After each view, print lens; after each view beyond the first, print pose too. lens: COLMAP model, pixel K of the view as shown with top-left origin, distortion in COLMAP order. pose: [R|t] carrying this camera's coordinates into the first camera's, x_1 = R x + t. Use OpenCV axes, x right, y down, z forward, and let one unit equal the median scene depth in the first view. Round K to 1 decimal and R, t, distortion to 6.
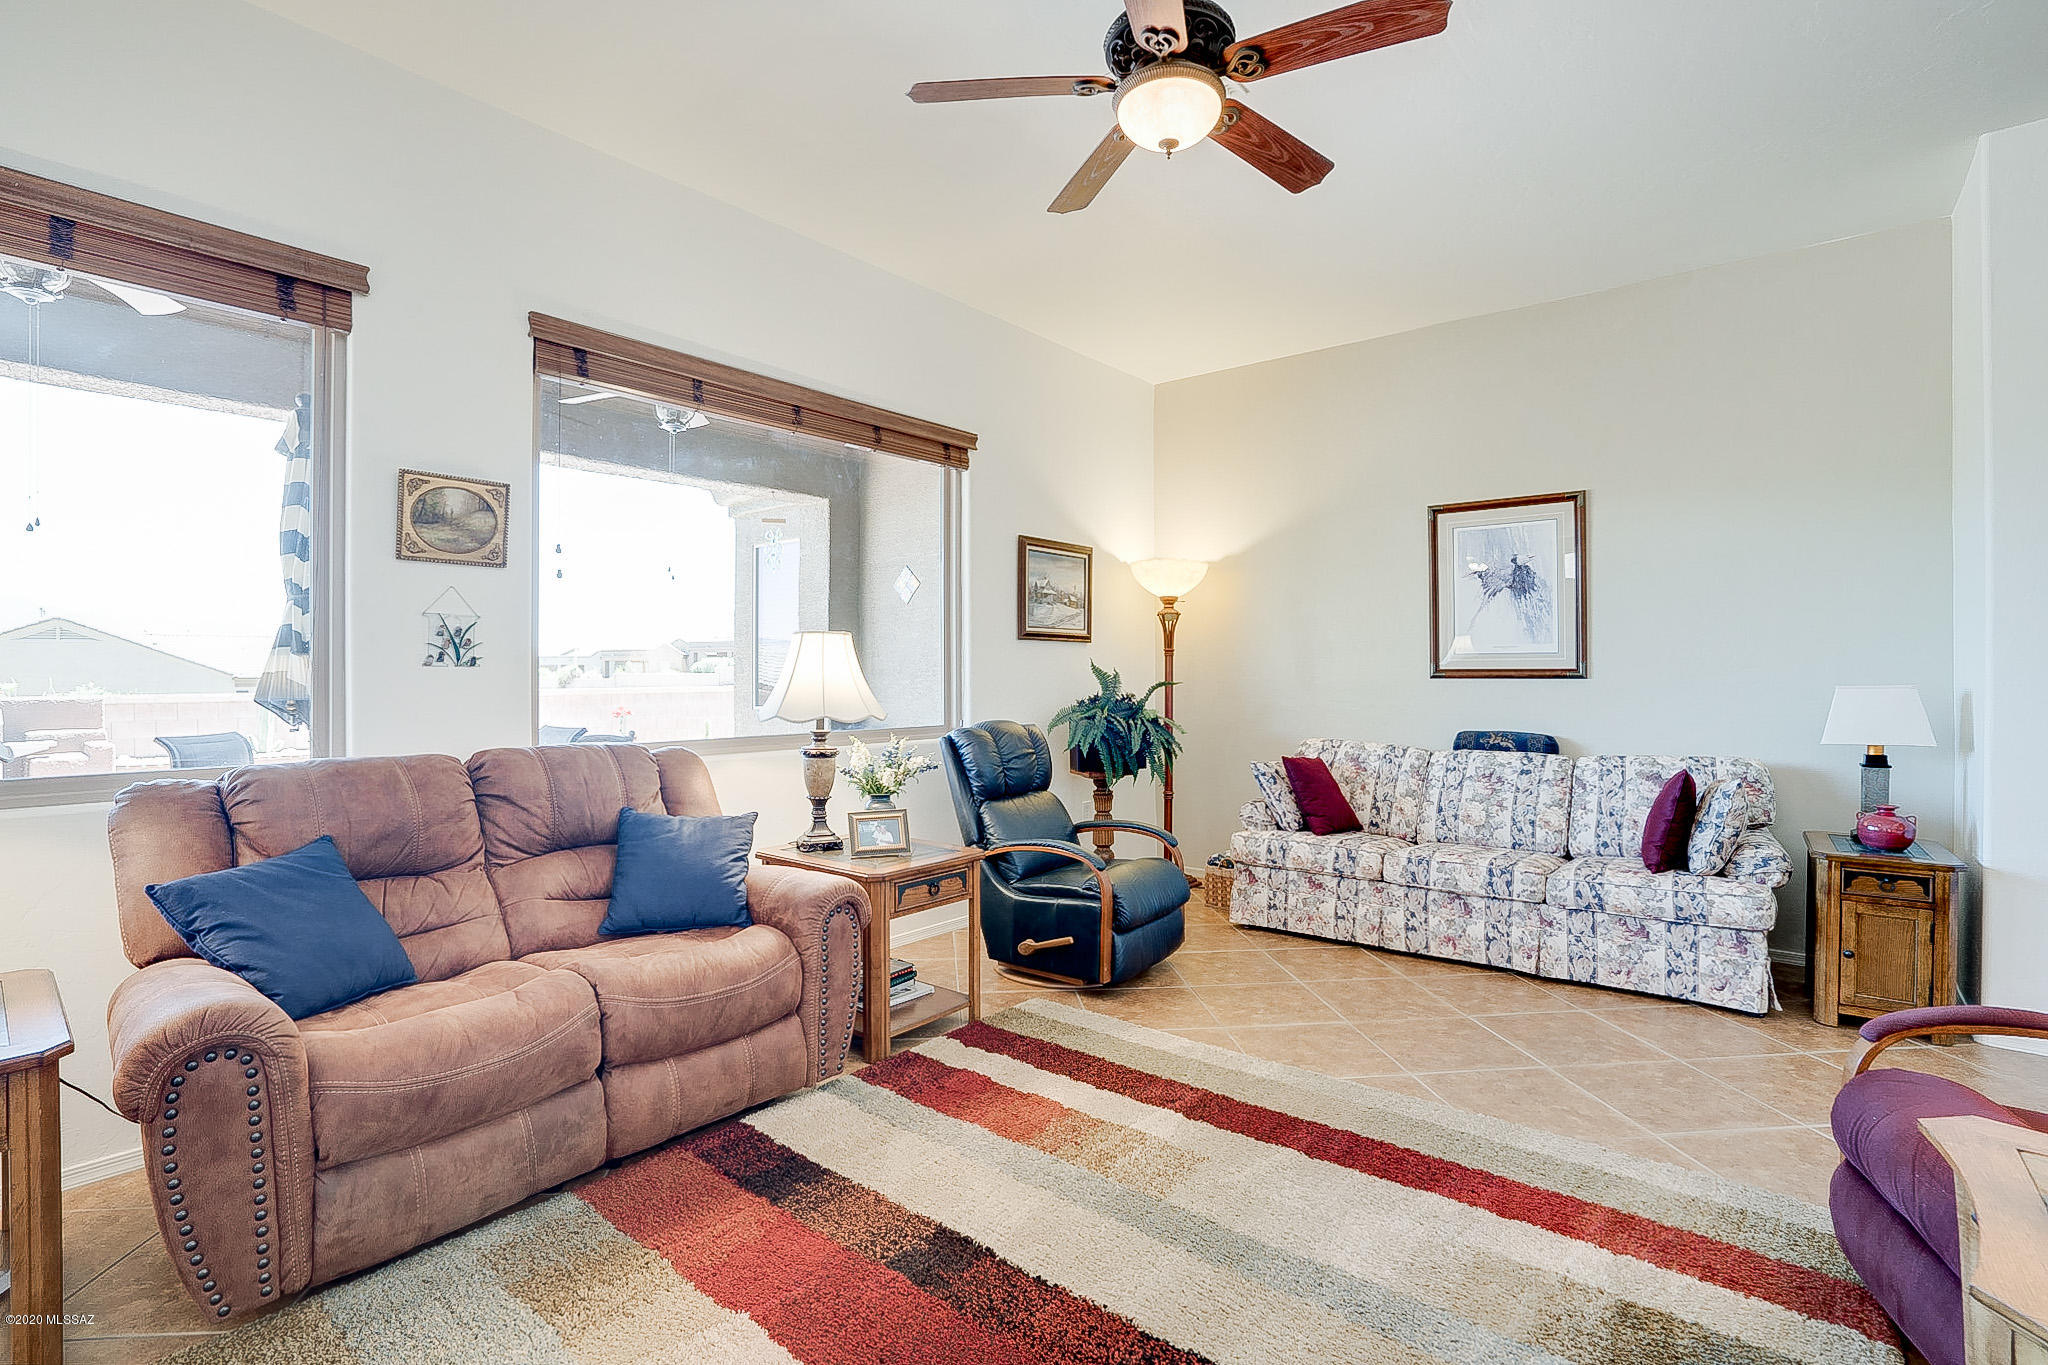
lens RADIAL K [[961.0, 0, 1020.2], [0, 961.0, 674.4], [0, 0, 1]] dist [-0.059435, 0.020537]
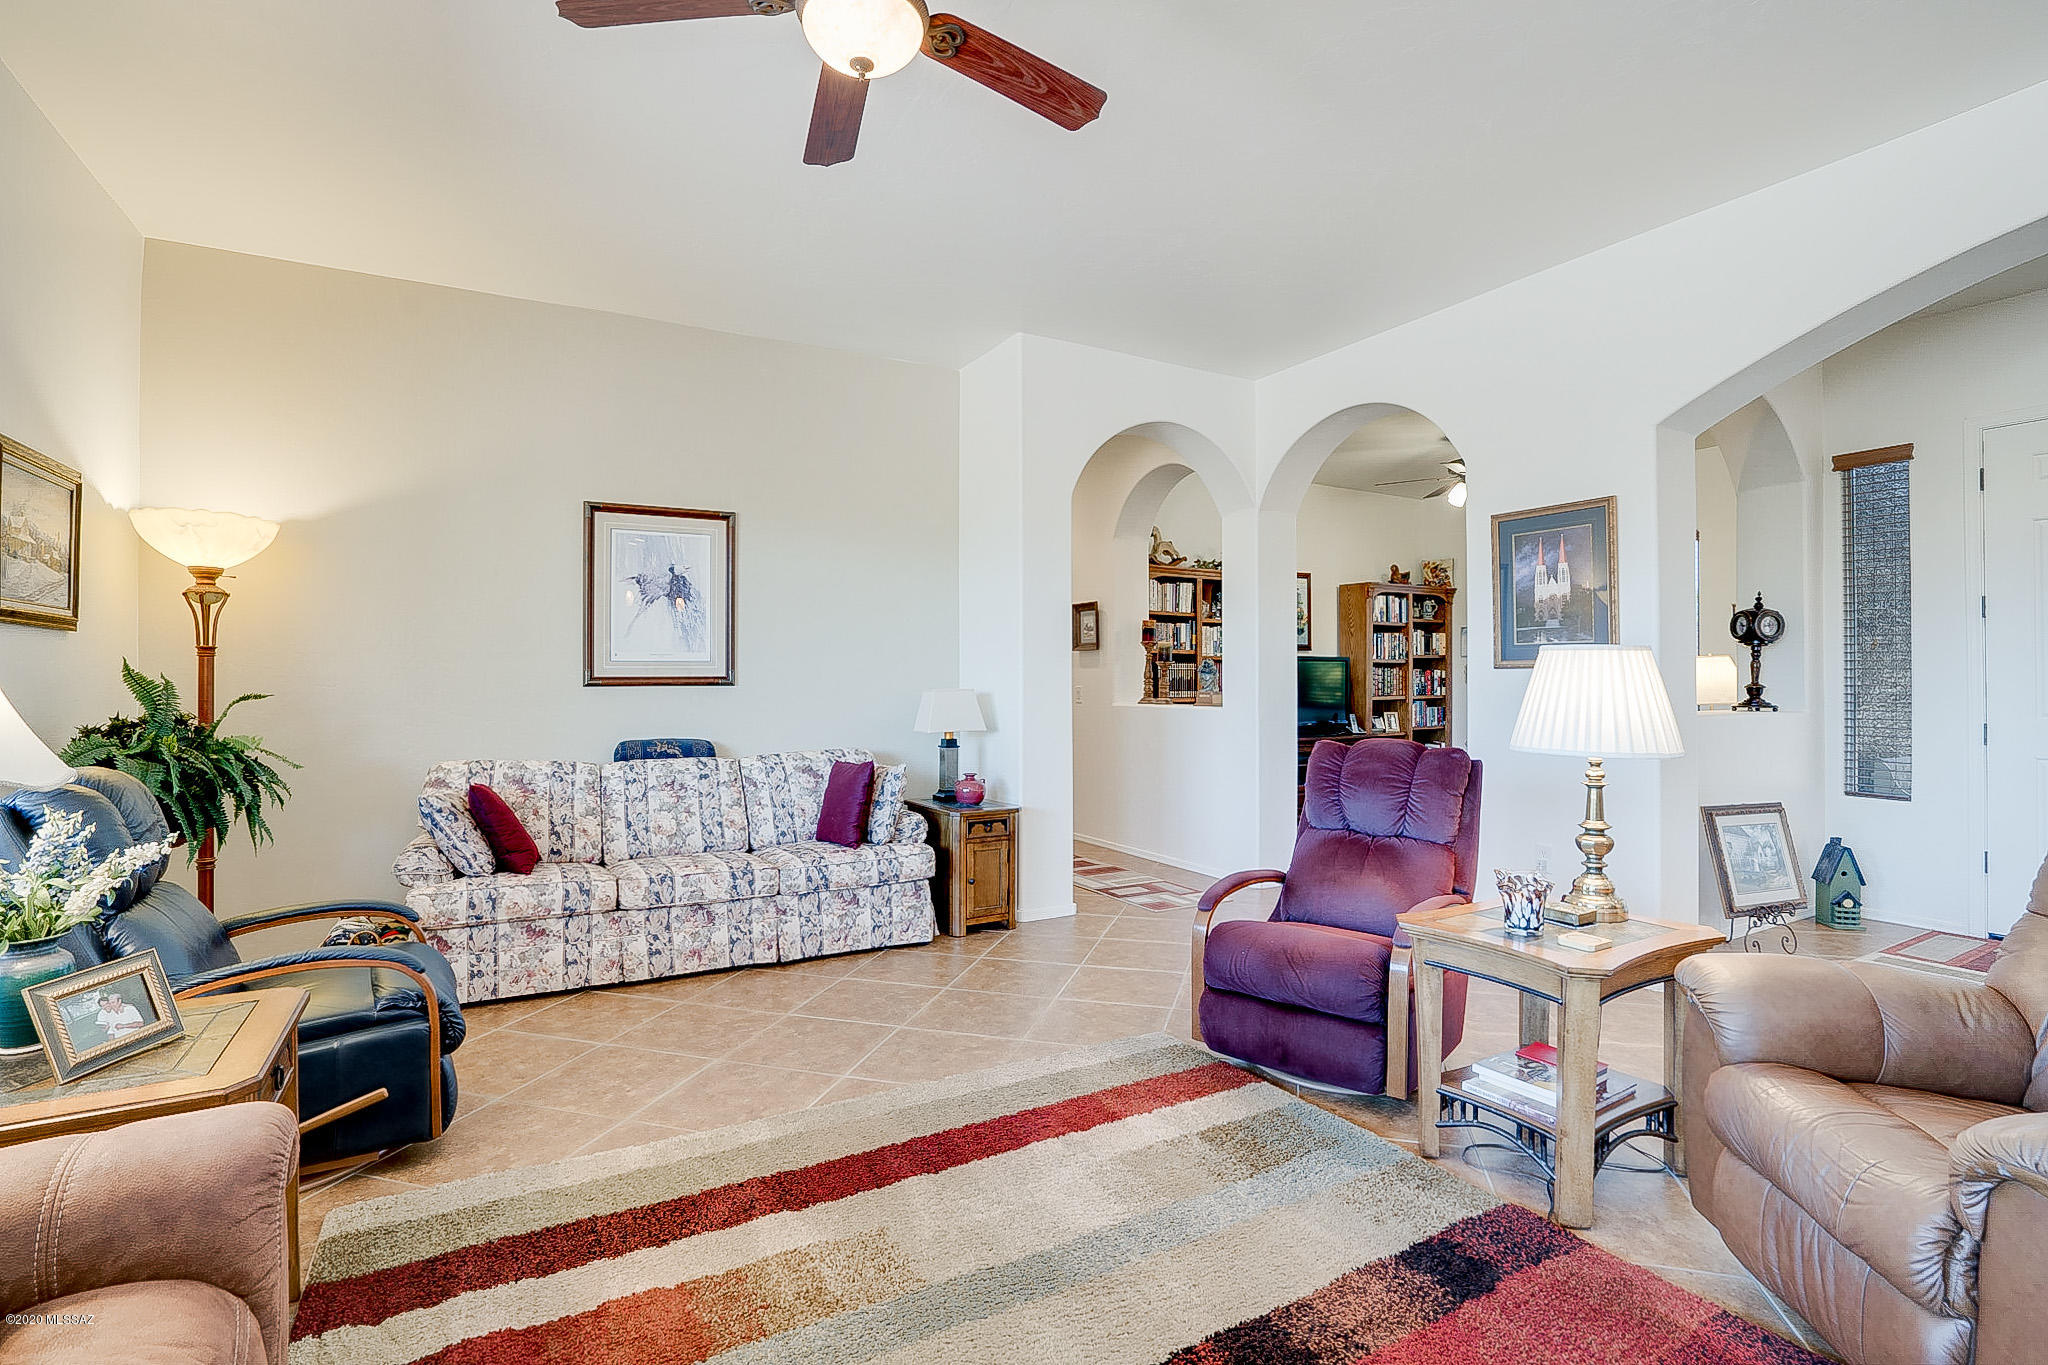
lens RADIAL K [[961.0, 0, 1020.2], [0, 961.0, 674.4], [0, 0, 1]] dist [-0.059435, 0.020537]
pose [[0.357210, 0.004582, 0.934013, -0.338935], [0.001698, 0.999983, -0.005555, -0.002062], [-0.934023, 0.003570, 0.357196, 0.325035]]
